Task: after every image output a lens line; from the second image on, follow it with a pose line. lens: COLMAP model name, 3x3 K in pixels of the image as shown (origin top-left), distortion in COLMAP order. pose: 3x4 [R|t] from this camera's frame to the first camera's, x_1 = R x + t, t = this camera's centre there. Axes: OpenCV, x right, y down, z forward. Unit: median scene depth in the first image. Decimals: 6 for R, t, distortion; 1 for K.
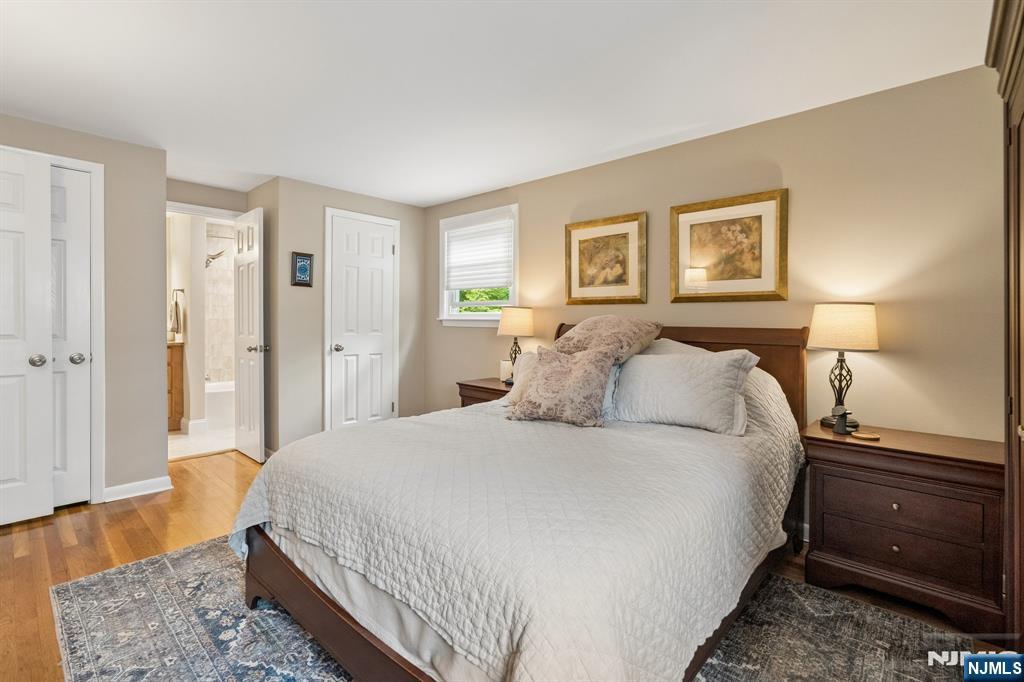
lens RADIAL K [[468.4, 0, 516.1], [0, 468.4, 330.1], [0, 0, 1]] dist [-0.003841, 0.002914]
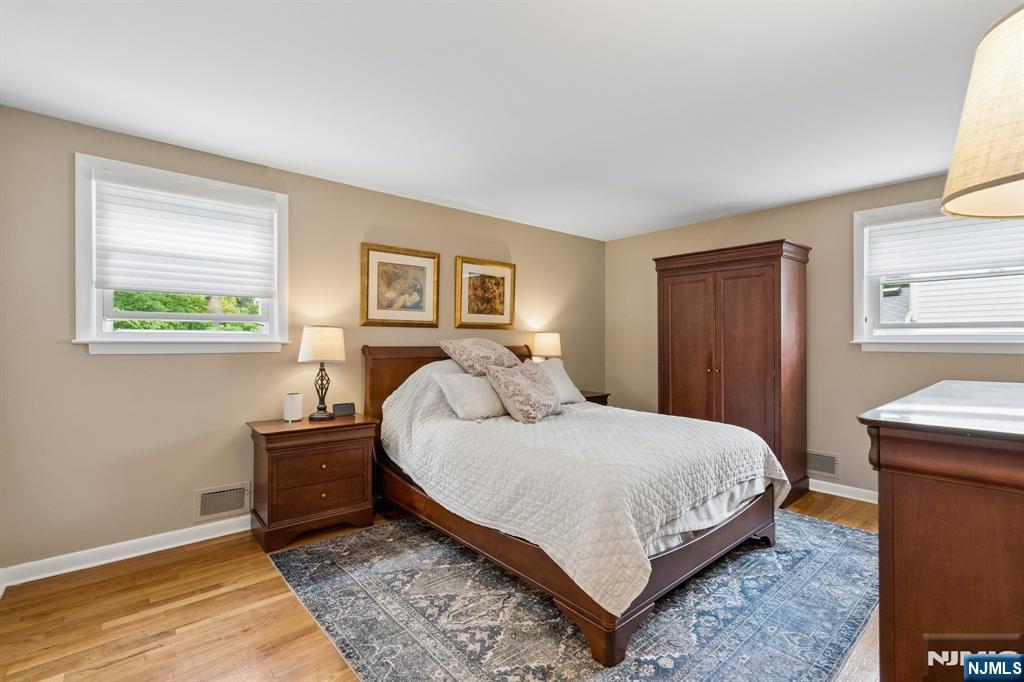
lens RADIAL K [[468.4, 0, 509.8], [0, 468.4, 337.8], [0, 0, 1]] dist [-0.003841, 0.002914]
pose [[0.117811, 0.002119, 0.993034, -0.856656], [0.022403, 0.999738, -0.004791, -0.019502], [-0.992783, 0.022811, 0.117733, 0.625379]]
